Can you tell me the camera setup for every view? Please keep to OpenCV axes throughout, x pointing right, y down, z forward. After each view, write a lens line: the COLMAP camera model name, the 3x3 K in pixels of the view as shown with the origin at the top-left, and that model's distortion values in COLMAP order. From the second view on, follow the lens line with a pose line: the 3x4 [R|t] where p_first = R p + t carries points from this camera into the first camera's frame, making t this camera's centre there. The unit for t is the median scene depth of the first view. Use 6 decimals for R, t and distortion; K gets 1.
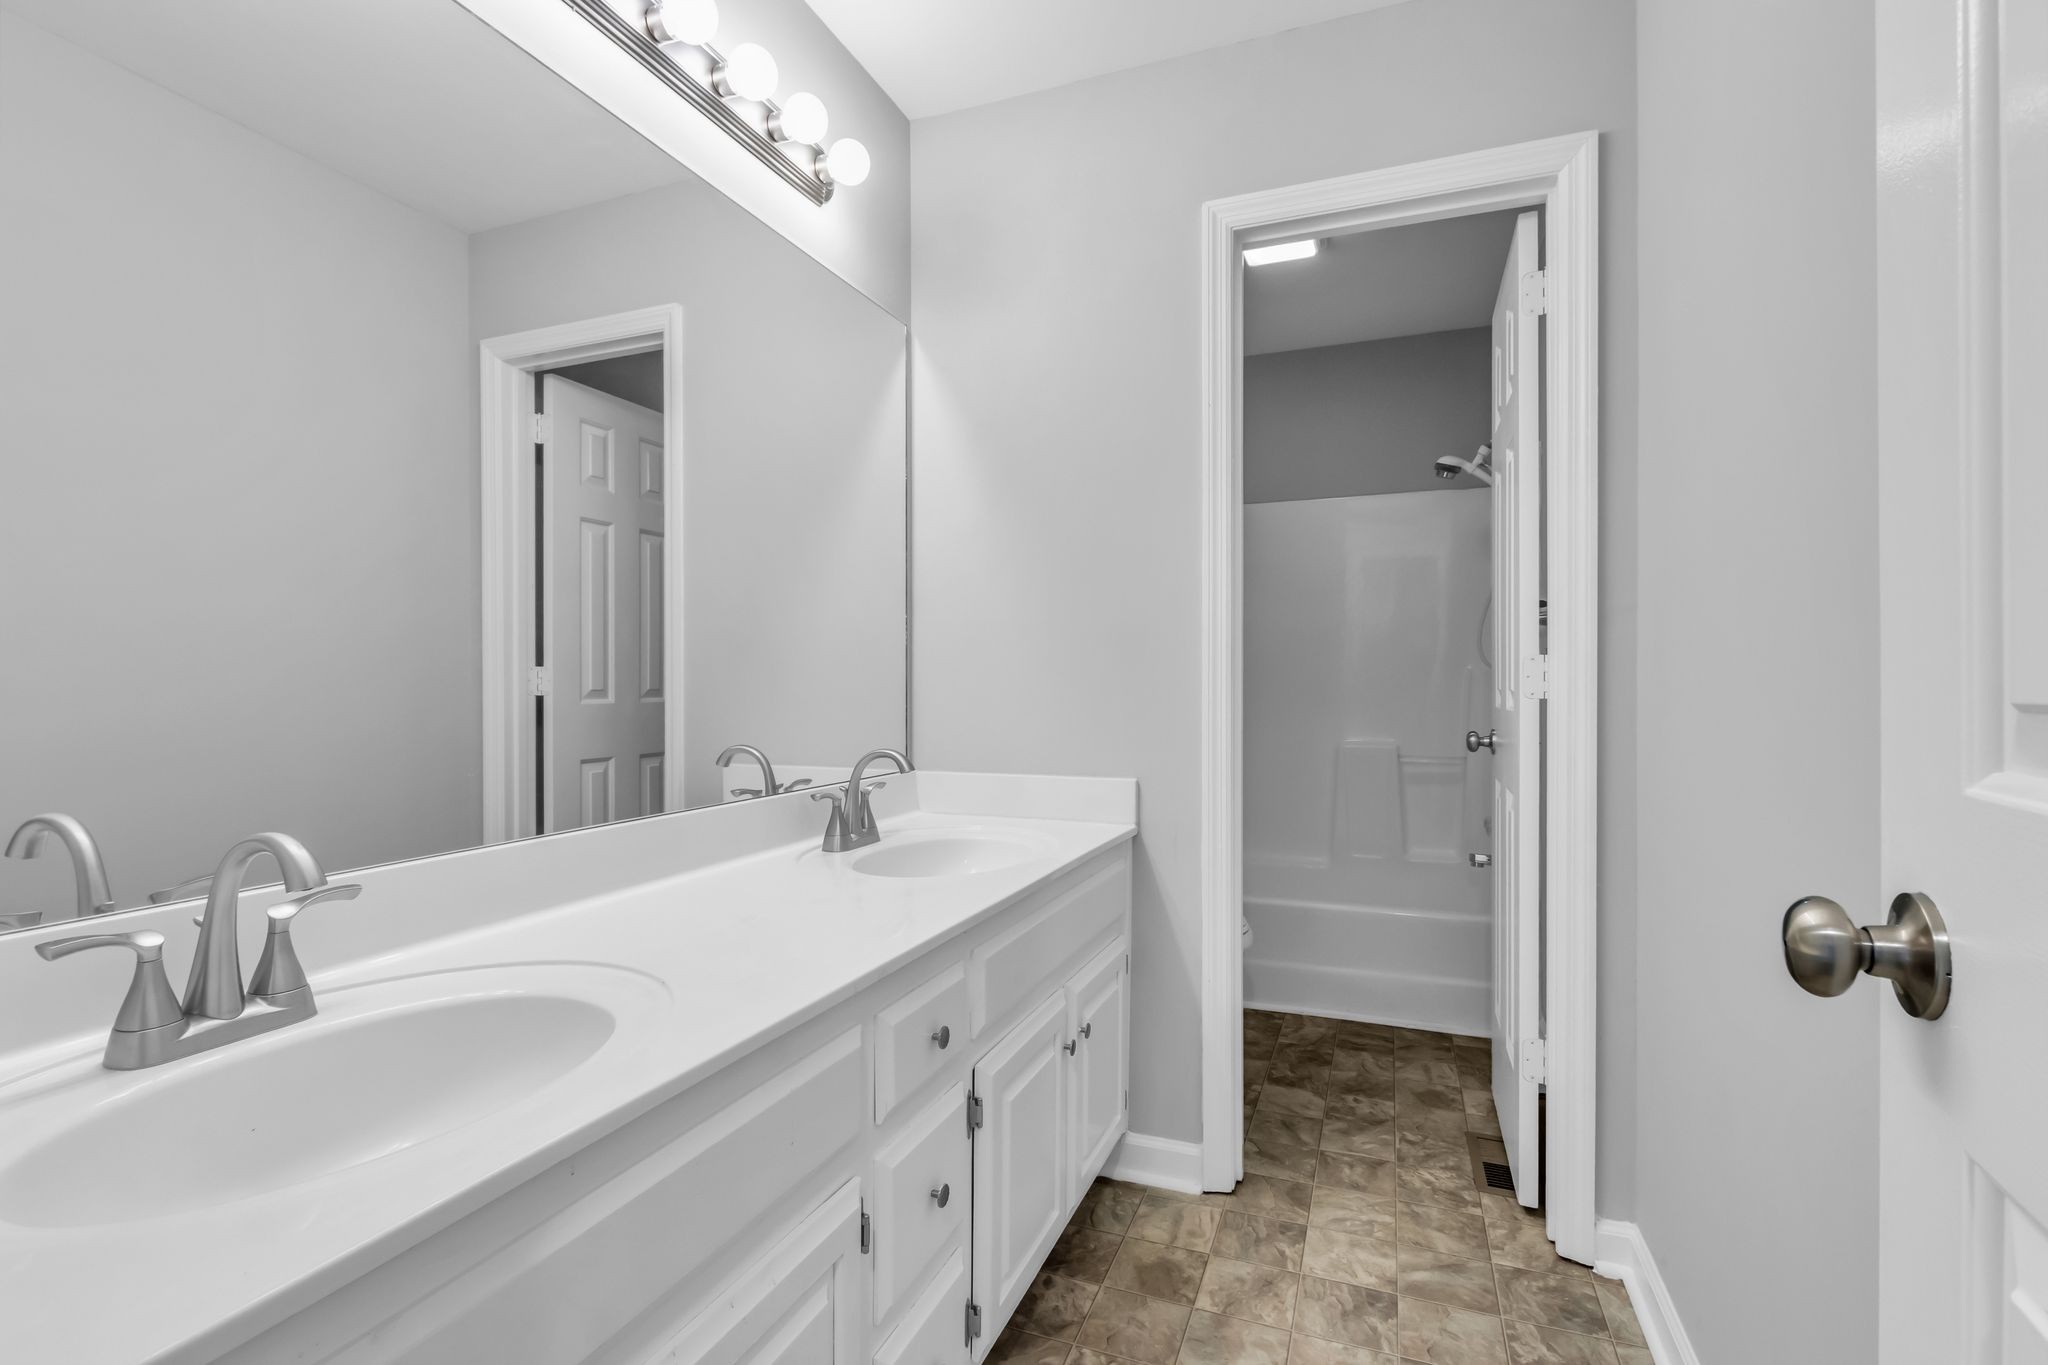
lens RADIAL K [[937.1, 0, 1021.7], [0, 937.1, 683.3], [0, 0, 1]] dist [-0.003190, -0.003203]
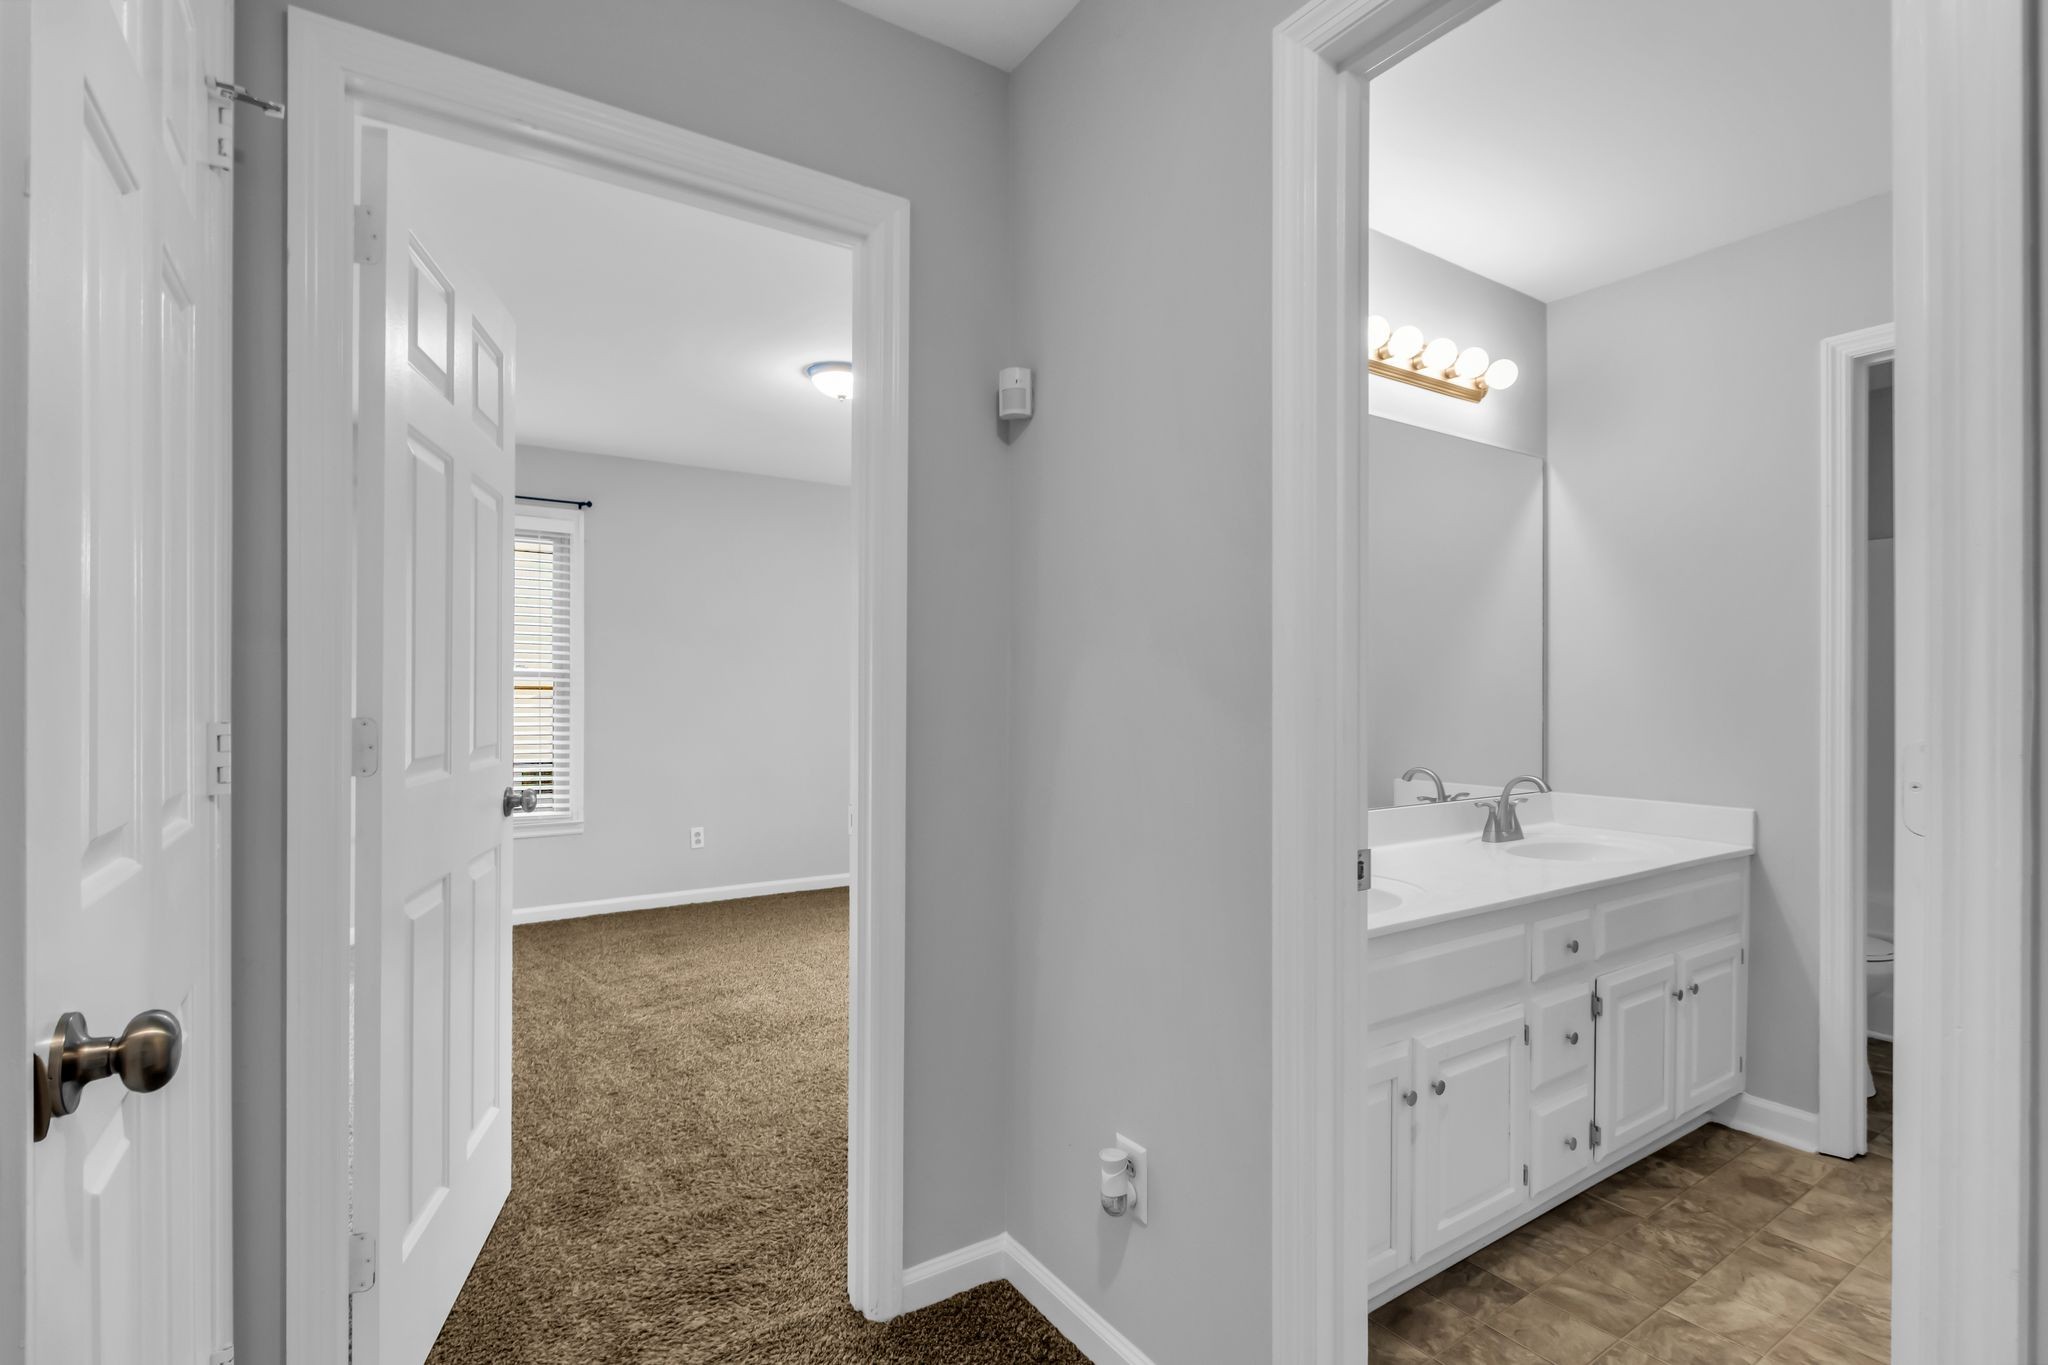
lens RADIAL K [[937.1, 0, 1014.1], [0, 937.1, 693.0], [0, 0, 1]] dist [-0.003190, -0.003203]
pose [[0.812747, 0.001670, -0.582614, 0.051772], [-0.002230, 0.999997, -0.000244, -0.055877], [0.582612, 0.001498, 0.812749, -0.647941]]
